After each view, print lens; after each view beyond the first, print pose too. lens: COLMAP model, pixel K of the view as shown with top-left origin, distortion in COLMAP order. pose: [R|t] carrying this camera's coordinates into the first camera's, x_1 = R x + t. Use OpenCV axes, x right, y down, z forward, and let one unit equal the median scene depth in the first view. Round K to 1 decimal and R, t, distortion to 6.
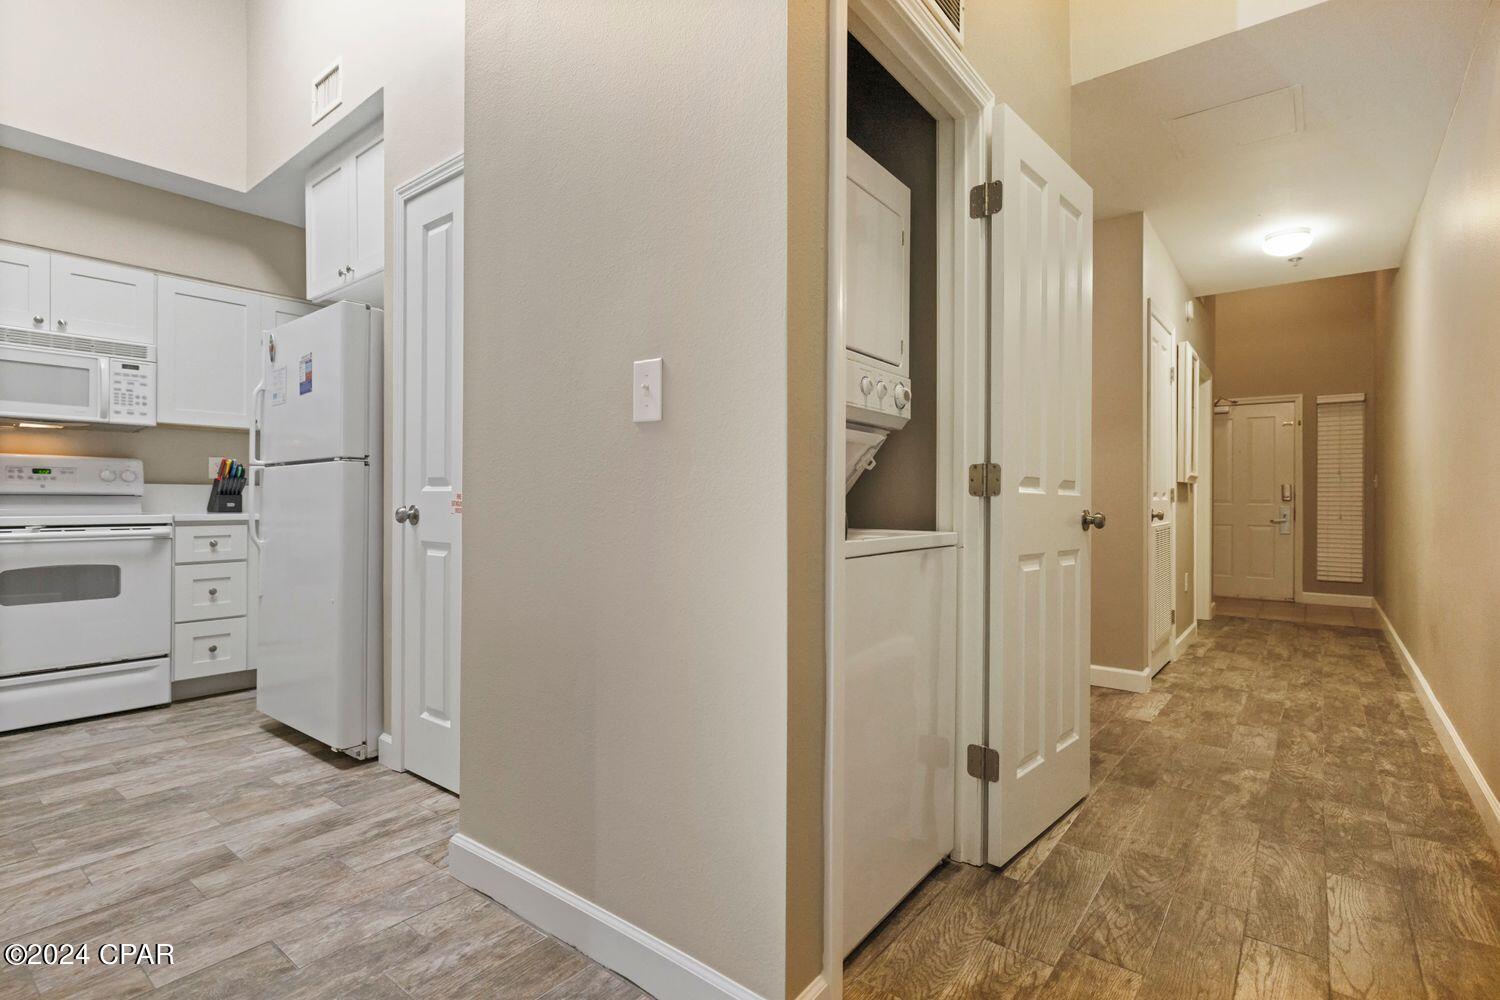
lens RADIAL K [[716.4, 0, 751.0], [0, 716.4, 495.8], [0, 0, 1]] dist [-0.011450, 0.003260]
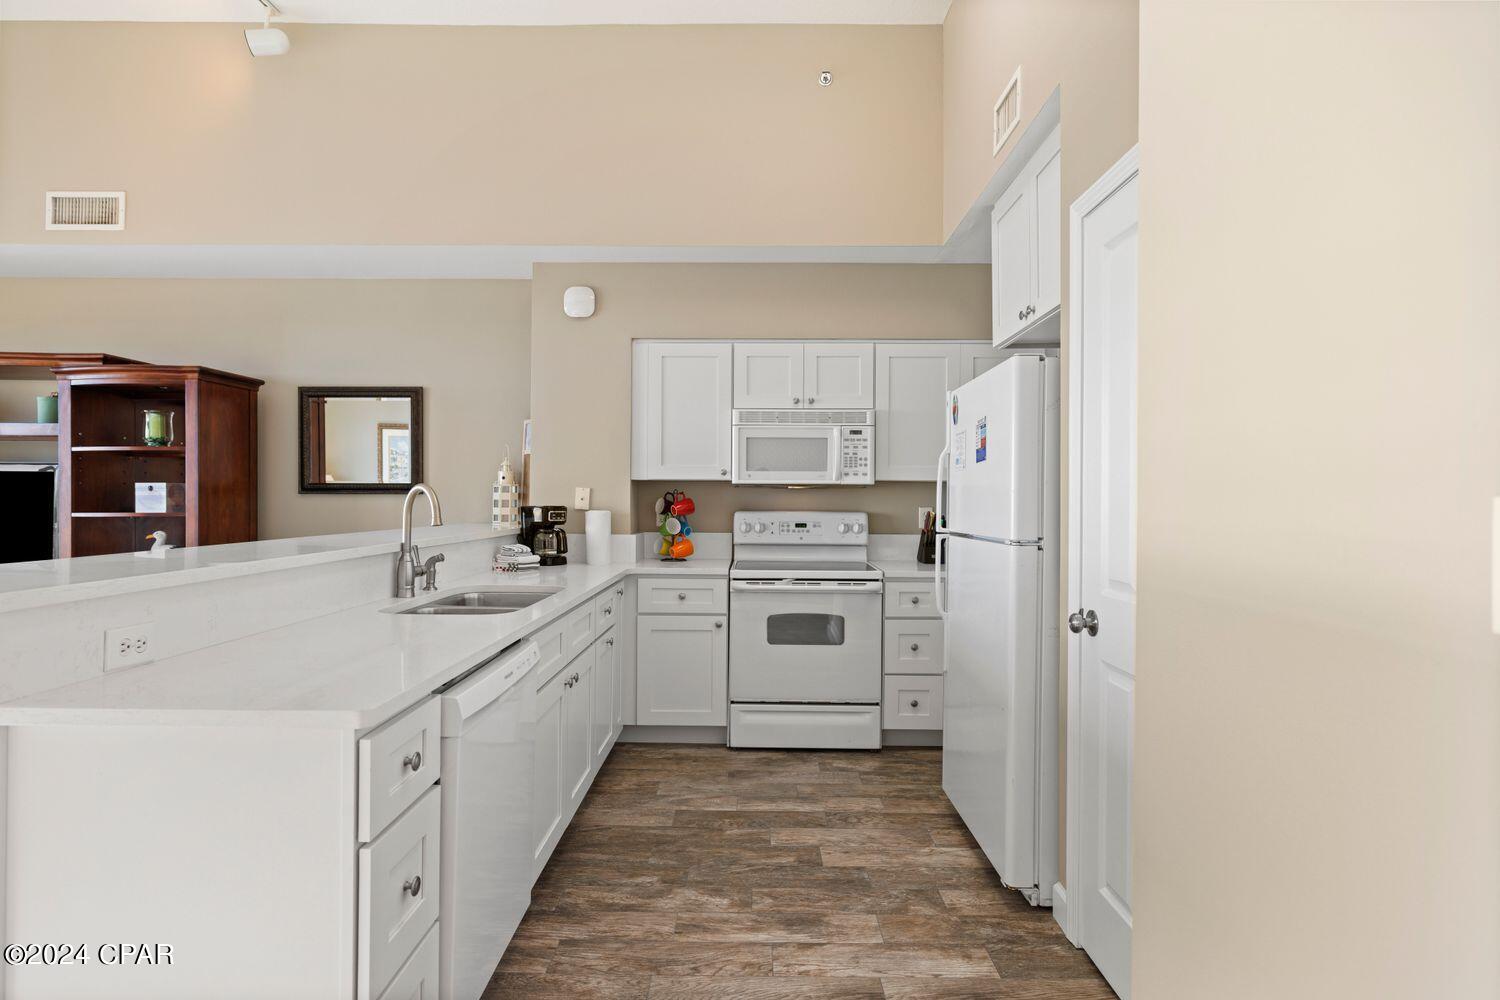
lens RADIAL K [[768.3, 0, 751.7], [0, 768.3, 499.8], [0, 0, 1]] dist [0.000268, -0.000573]
pose [[0.610307, 0.001226, -0.792164, -0.037567], [-0.002625, 0.999996, -0.000475, -0.094878], [0.792161, 0.002370, 0.610308, 0.186269]]
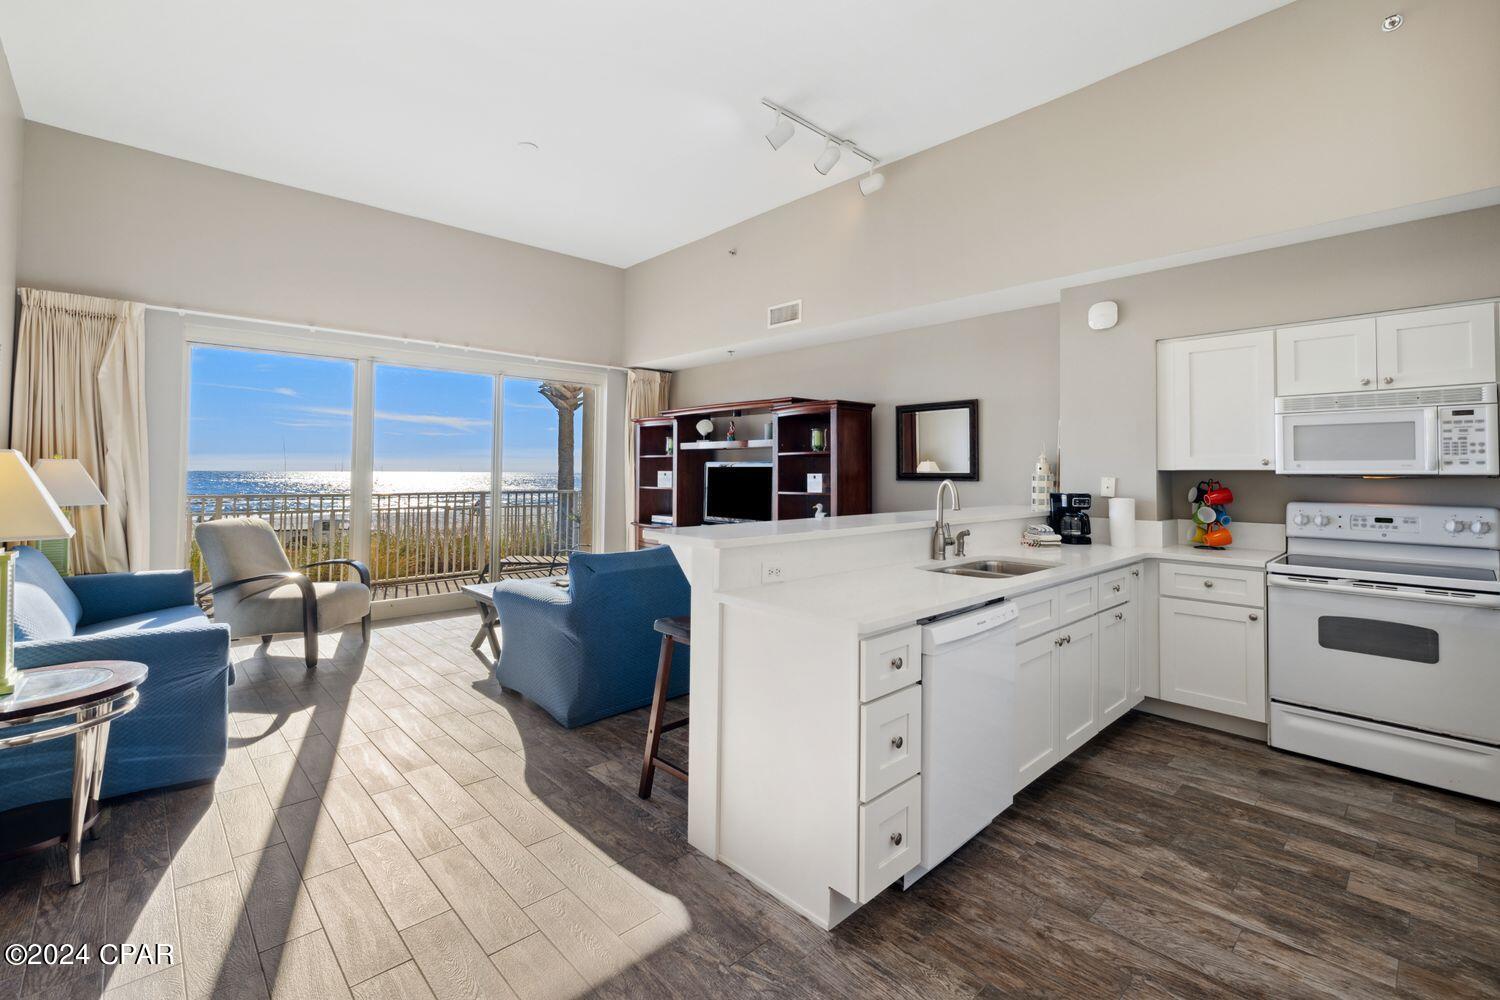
lens RADIAL K [[662.4, 0, 744.0], [0, 662.4, 456.4], [0, 0, 1]] dist [0.000072, 0.000595]
pose [[-0.151439, -0.029188, -0.988036, 0.142266], [-0.005951, 0.999573, -0.028616, -0.118161], [0.988449, 0.001546, -0.151548, 0.264131]]
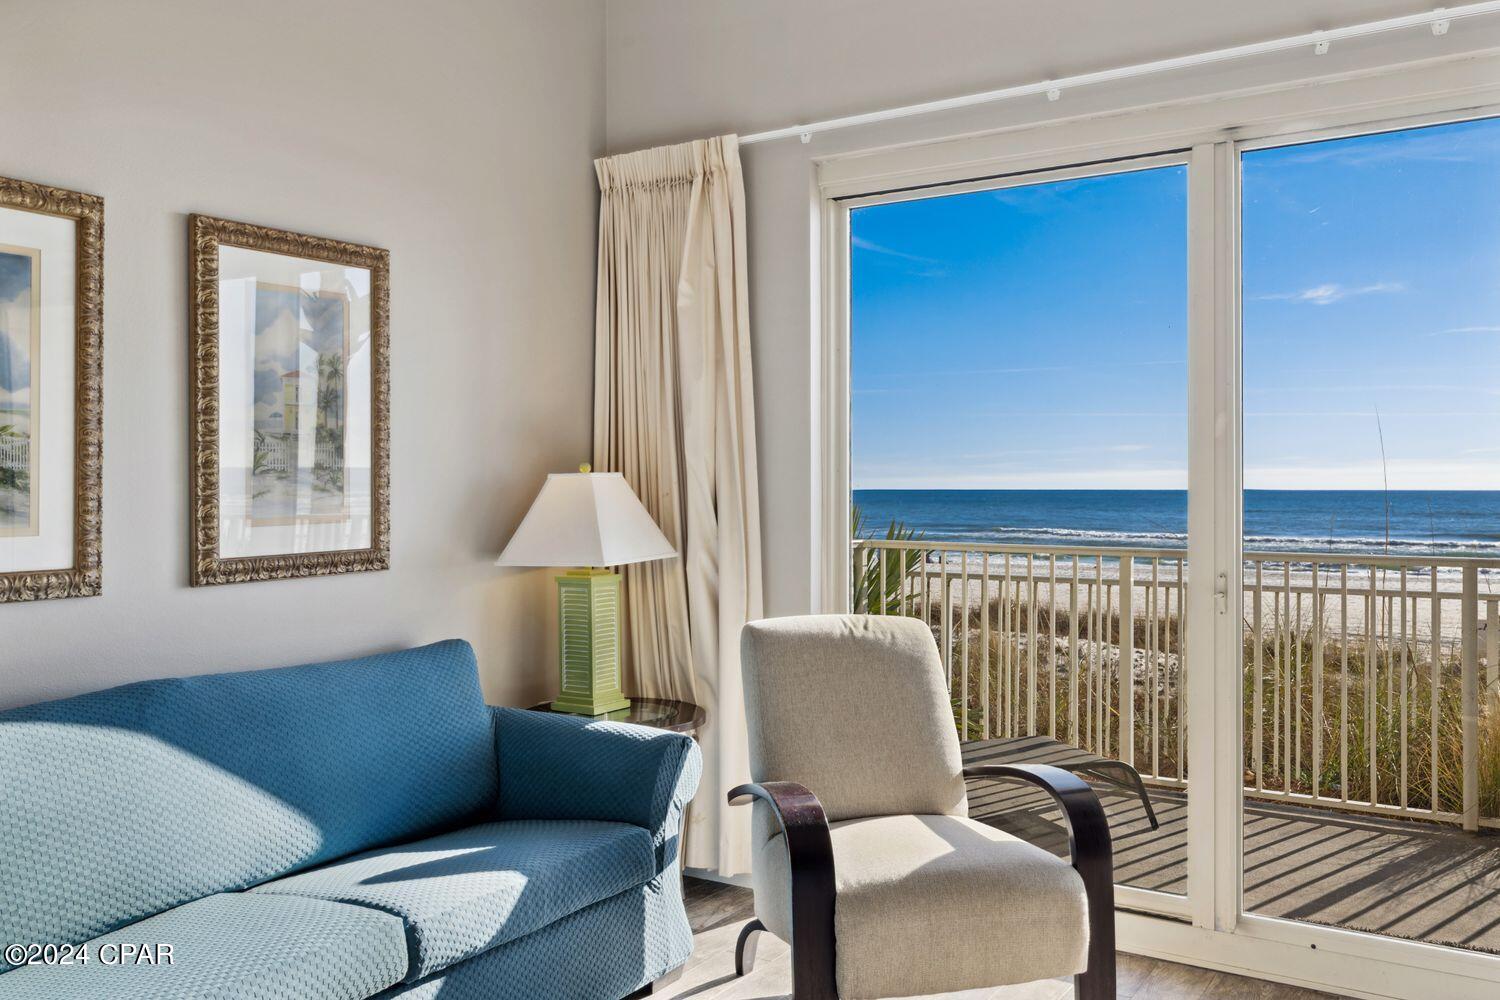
lens RADIAL K [[1264.1, 0, 739.8], [0, 1264.1, 476.4], [0, 0, 1]] dist [-0.006390, 0.019960]
pose [[-0.994909, -0.003242, -0.100723, -1.115370], [-0.002079, 0.999930, -0.011655, -0.125235], [0.100754, -0.011386, -0.994846, -0.023164]]
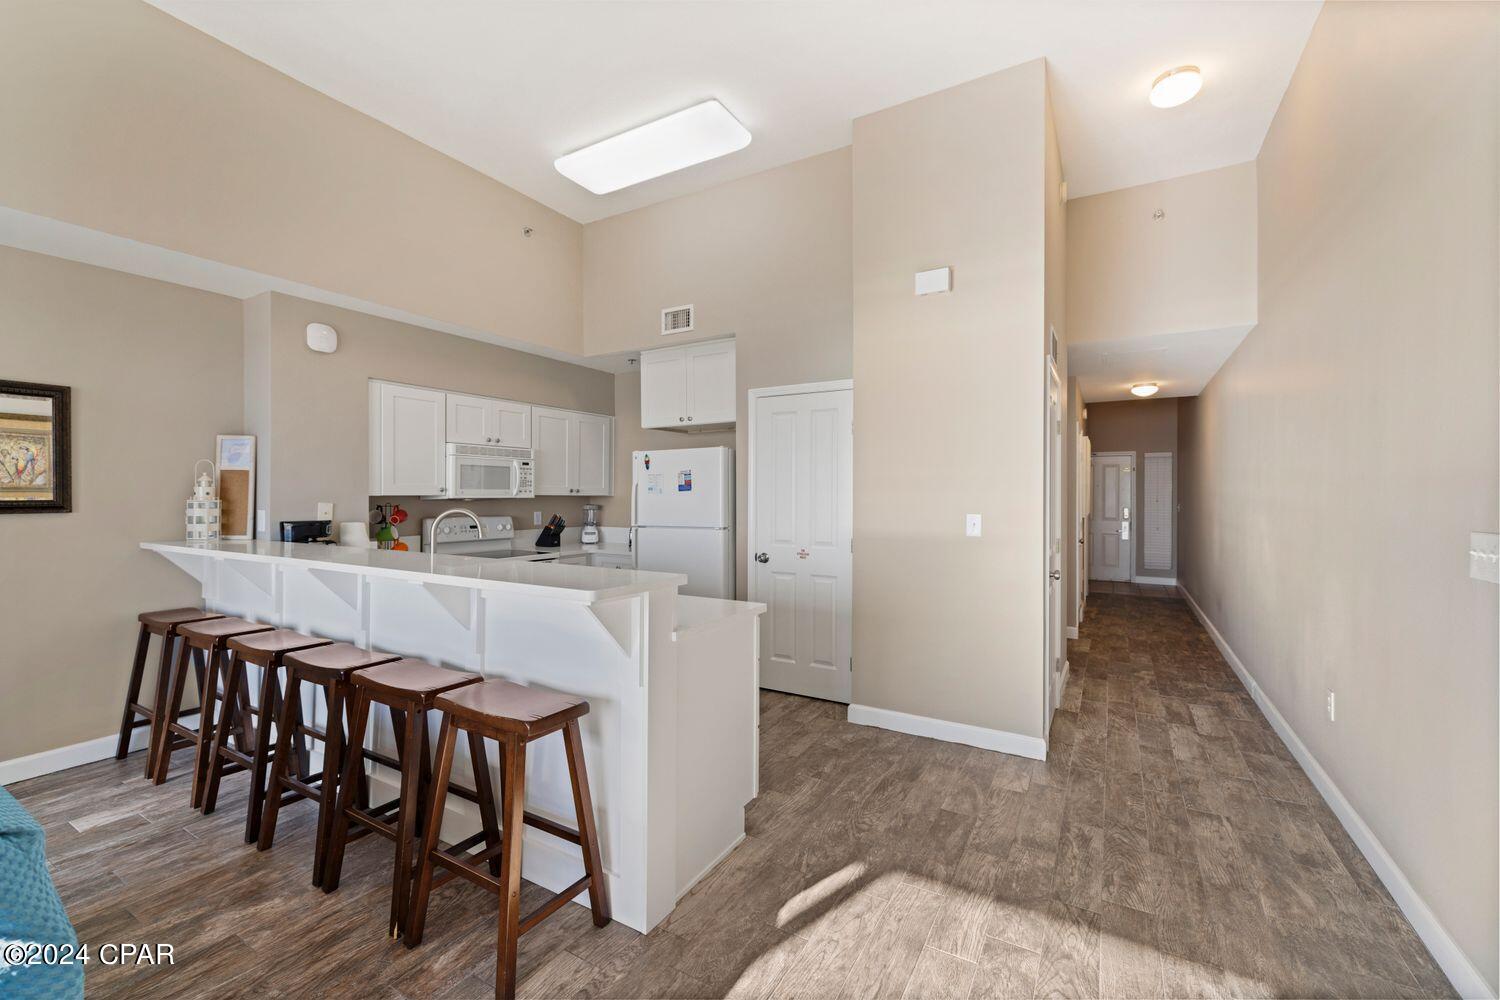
lens RADIAL K [[600.1, 0, 760.7], [0, 600.1, 493.8], [0, 0, 1]] dist [-0.003887, -0.000200]
pose [[0.991090, -0.001765, 0.133184, -0.640802], [0.001927, 0.999998, -0.001092, -0.135134], [-0.133181, 0.001339, 0.991091, -0.587967]]
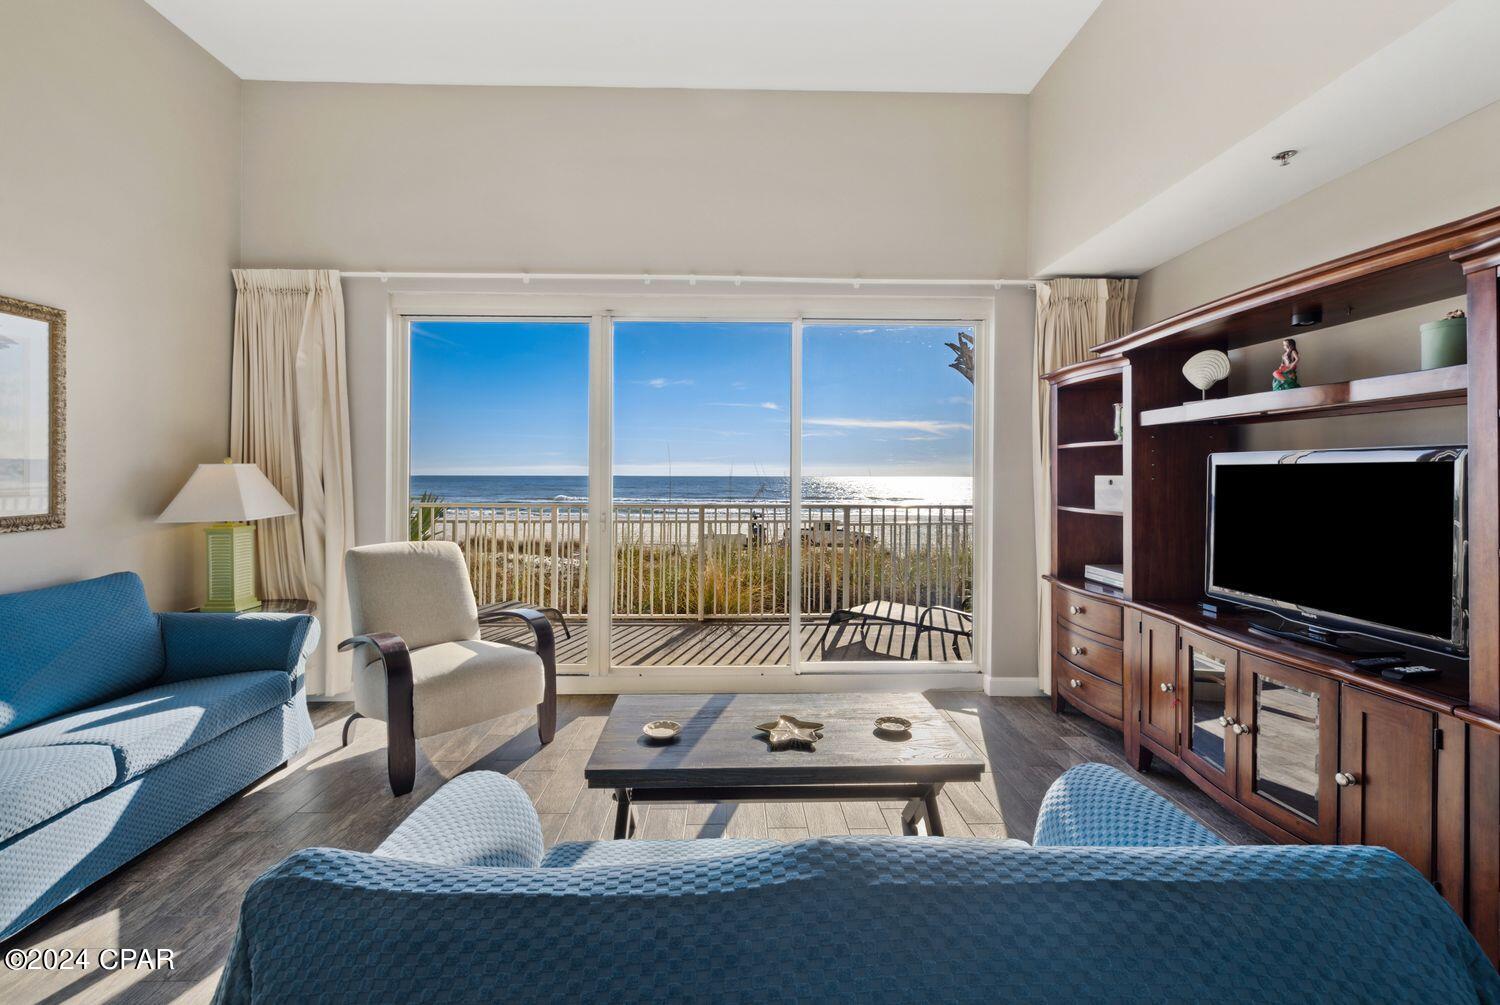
lens RADIAL K [[662.4, 0, 750.3], [0, 662.4, 475.7], [0, 0, 1]] dist [0.000072, 0.000595]
pose [[-0.766842, -0.006028, -0.641807, -1.039587], [-0.005627, 0.999981, -0.002668, -0.125669], [0.641811, 0.001566, -0.766861, 0.083243]]
